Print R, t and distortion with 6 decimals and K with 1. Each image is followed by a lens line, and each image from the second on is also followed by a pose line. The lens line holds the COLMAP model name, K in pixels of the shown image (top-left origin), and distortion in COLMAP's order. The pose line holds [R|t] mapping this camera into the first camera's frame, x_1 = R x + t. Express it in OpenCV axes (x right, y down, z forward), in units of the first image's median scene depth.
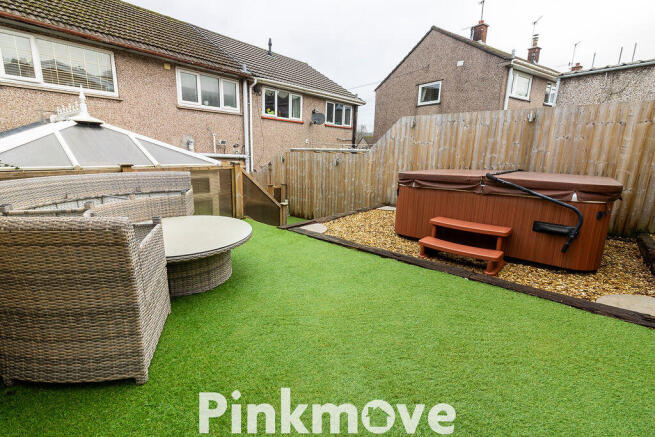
lens RADIAL K [[303.1, 0, 329.1], [0, 303.1, 213.4], [0, 0, 1]] dist [-0.001538, 0.001091]
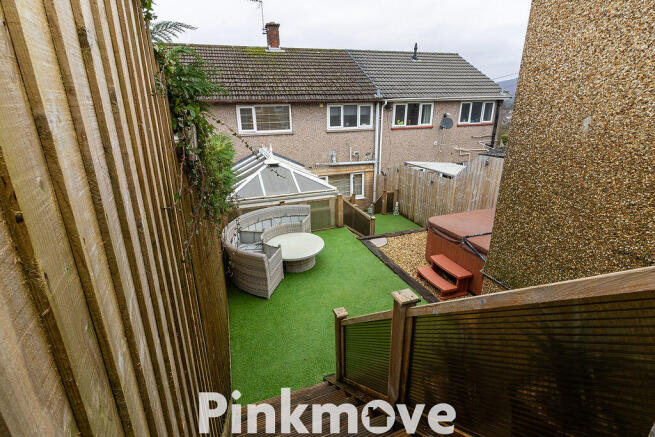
lens RADIAL K [[303.1, 0, 324.5], [0, 303.1, 218.2], [0, 0, 1]] dist [-0.001538, 0.001091]
pose [[0.852474, 0.135450, -0.504918, 0.229375], [-0.069029, 0.986559, 0.148111, -0.134227], [0.518192, -0.091406, 0.850365, -0.223127]]
